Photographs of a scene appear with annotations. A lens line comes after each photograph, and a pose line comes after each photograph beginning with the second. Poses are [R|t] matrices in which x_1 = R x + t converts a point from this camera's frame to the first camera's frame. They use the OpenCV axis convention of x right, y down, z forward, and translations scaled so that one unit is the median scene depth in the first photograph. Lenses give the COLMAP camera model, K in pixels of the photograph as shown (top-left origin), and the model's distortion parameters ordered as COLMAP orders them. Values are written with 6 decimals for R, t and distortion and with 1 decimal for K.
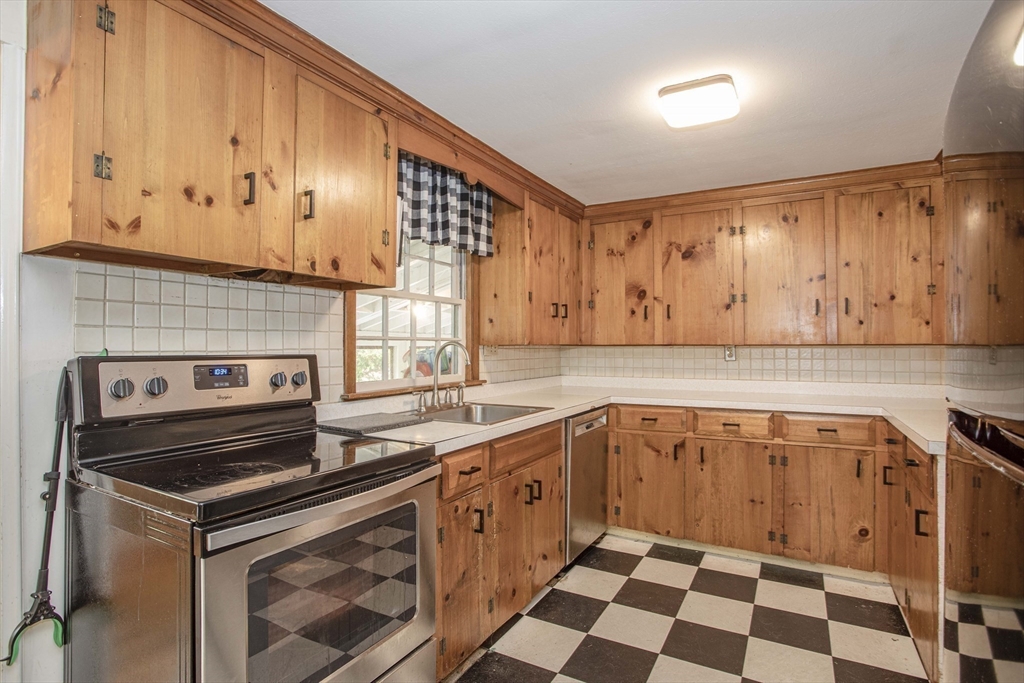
lens RADIAL K [[512.9, 0, 512.0], [0, 512.9, 341.5], [0, 0, 1]] dist [-0.073053, 0.025633]
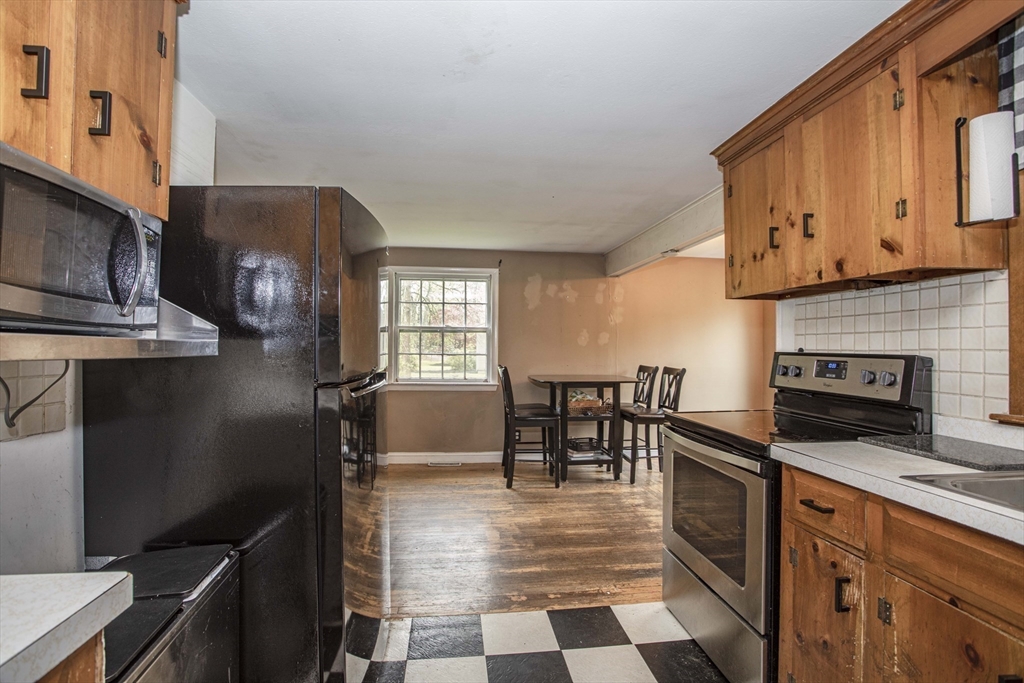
lens RADIAL K [[504.0, 0, 512.0], [0, 504.0, 341.5], [0, 0, 1]] dist [-0.076032, 0.031613]
pose [[-0.808722, -0.009653, -0.588112, 0.540307], [0.001936, 0.999816, -0.019072, 0.012810], [0.588188, -0.016562, -0.808555, 0.987948]]
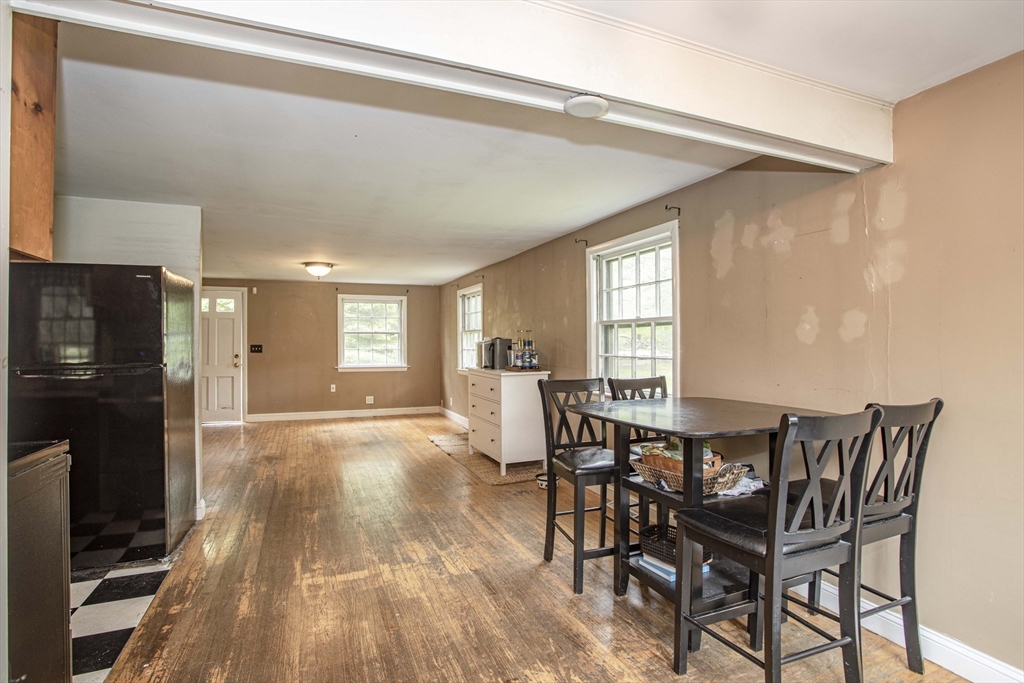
lens RADIAL K [[512.9, 0, 512.0], [0, 512.9, 341.5], [0, 0, 1]] dist [-0.073053, 0.025633]
pose [[-0.783119, 0.005785, 0.621845, -1.125236], [-0.004502, 0.999878, -0.014973, 0.003574], [-0.621856, -0.014525, -0.782997, 0.540712]]
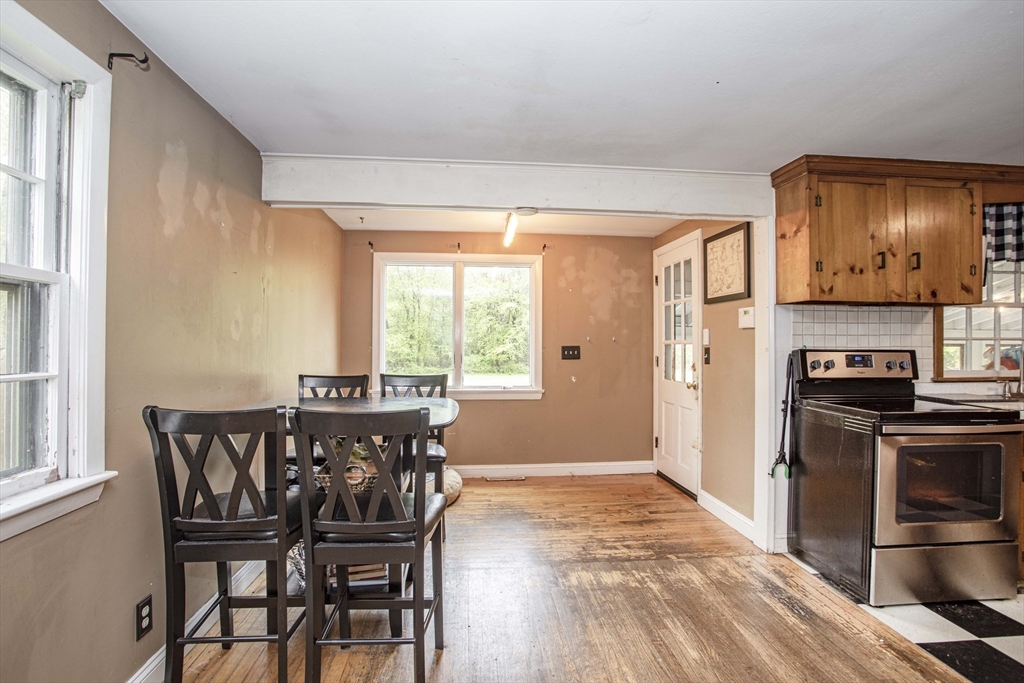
lens RADIAL K [[504.0, 0, 512.0], [0, 504.0, 341.5], [0, 0, 1]] dist [-0.076032, 0.031613]
pose [[0.567036, 0.002228, -0.823690, 0.109133], [0.003973, 0.999977, 0.005440, -0.010370], [0.823683, -0.006357, 0.567015, -0.673541]]
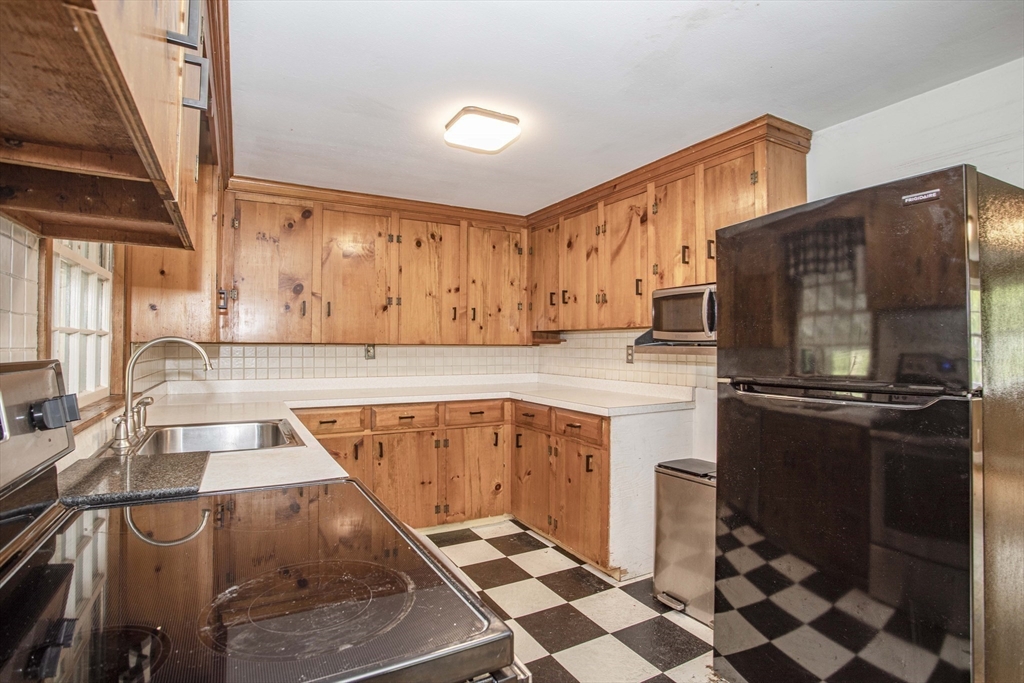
lens RADIAL K [[504.0, 0, 512.0], [0, 504.0, 341.5], [0, 0, 1]] dist [-0.076032, 0.031613]
pose [[0.521343, 0.011330, 0.853272, -0.435206], [-0.014615, 0.999884, -0.004348, 0.002384], [-0.853222, -0.010204, 0.521448, 0.285272]]
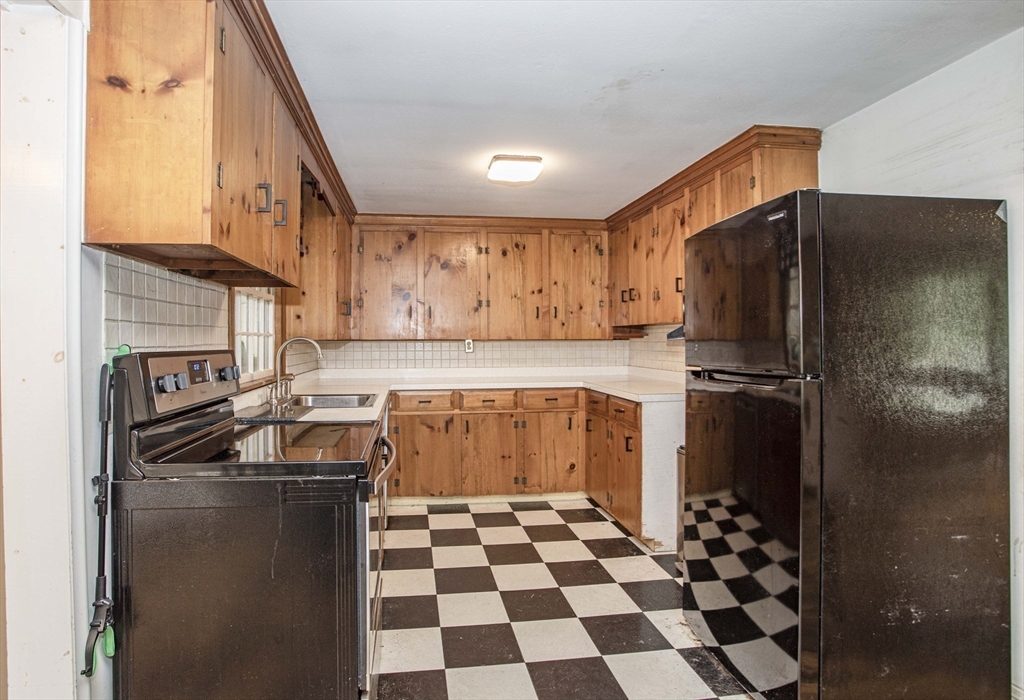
lens RADIAL K [[540.9, 0, 485.3], [0, 540.9, 337.8], [0, 0, 1]] dist [-0.079286, 0.036416]
pose [[0.797397, 0.001385, 0.603454, -0.488053], [-0.003521, 0.999991, 0.002358, -0.001905], [-0.603445, -0.004005, 0.797394, -0.128432]]
